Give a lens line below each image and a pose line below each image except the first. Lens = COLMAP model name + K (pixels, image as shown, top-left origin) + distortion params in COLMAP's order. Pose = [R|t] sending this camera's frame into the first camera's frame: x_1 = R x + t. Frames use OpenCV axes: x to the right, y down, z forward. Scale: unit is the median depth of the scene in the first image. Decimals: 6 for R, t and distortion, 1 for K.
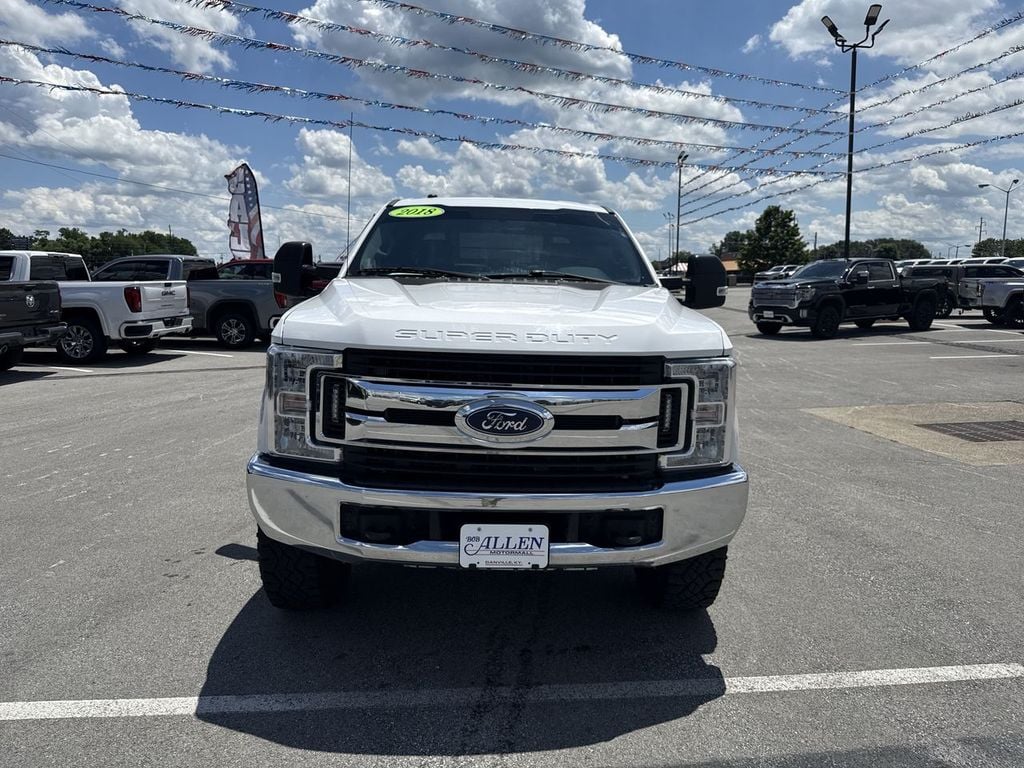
lens RADIAL K [[728.8, 0, 502.7], [0, 728.8, 381.2], [0, 0, 1]] dist [0.061449, -0.071069]
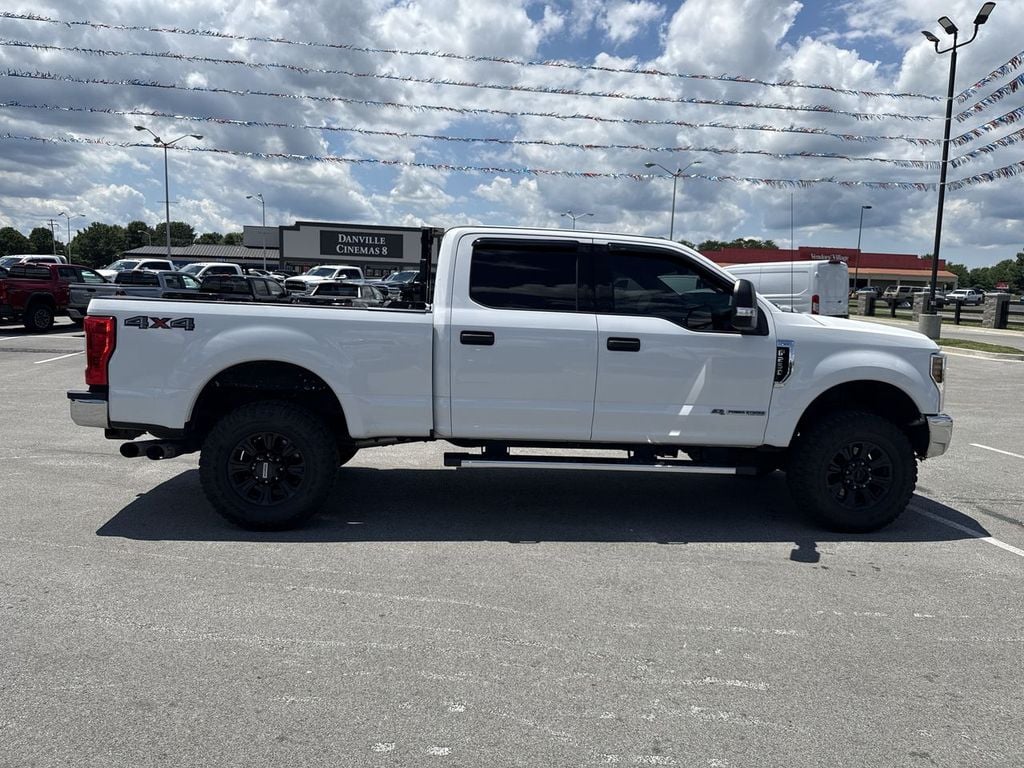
lens RADIAL K [[720.8, 0, 512.0], [0, 720.8, 384.0], [0, 0, 1]] dist [0.076616, -0.124993]
pose [[-0.064893, -0.126609, 0.989828, -2.199144], [0.103710, 0.985691, 0.132879, -0.352941], [-0.992488, 0.111278, -0.050834, 2.303280]]
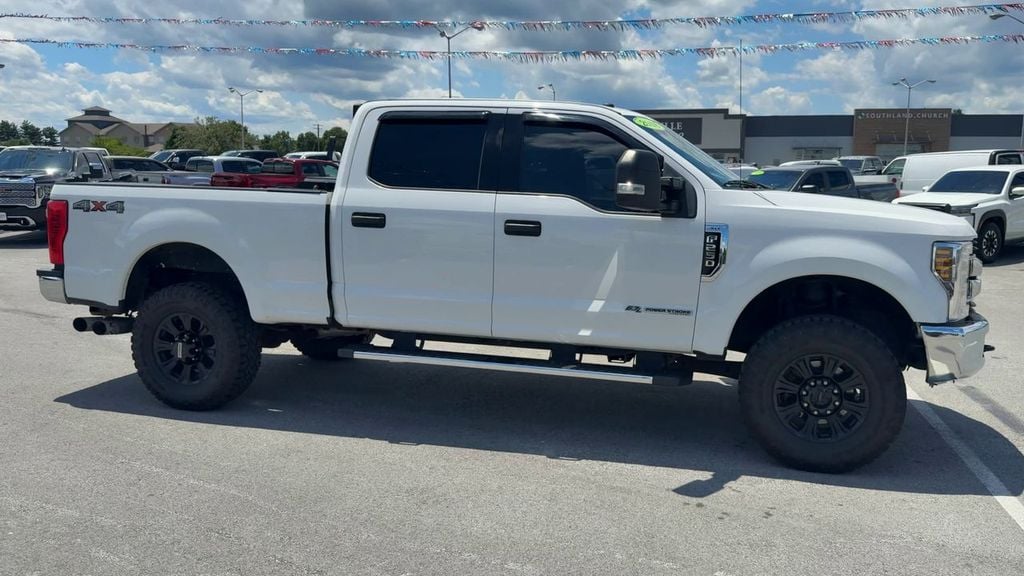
lens RADIAL K [[797.9, 0, 565.6], [0, 797.9, 289.1], [0, 0, 1]] dist [0.065163, -0.094014]
pose [[0.268694, -0.129873, 0.954430, -2.069489], [0.117649, 0.987875, 0.101303, -0.212159], [-0.956014, 0.085068, 0.280715, 1.336956]]
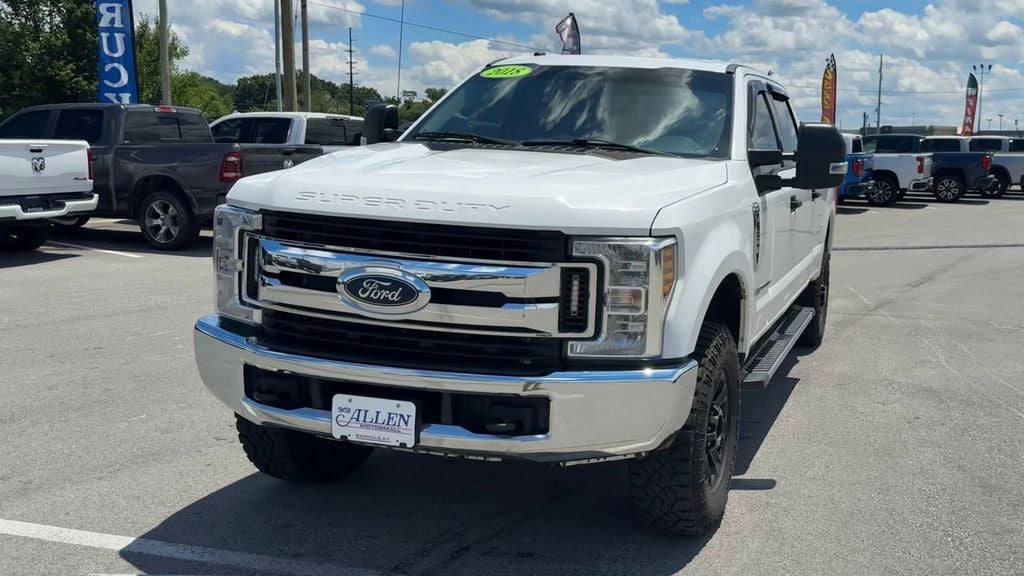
lens RADIAL K [[916.5, 0, 658.0], [0, 916.5, 279.8], [0, 0, 1]] dist [0.103184, -0.177973]
pose [[0.958549, 0.057319, -0.279101, 0.654743], [-0.057881, 0.998304, 0.006235, 0.011745], [0.278985, 0.010178, 0.960241, -0.060488]]
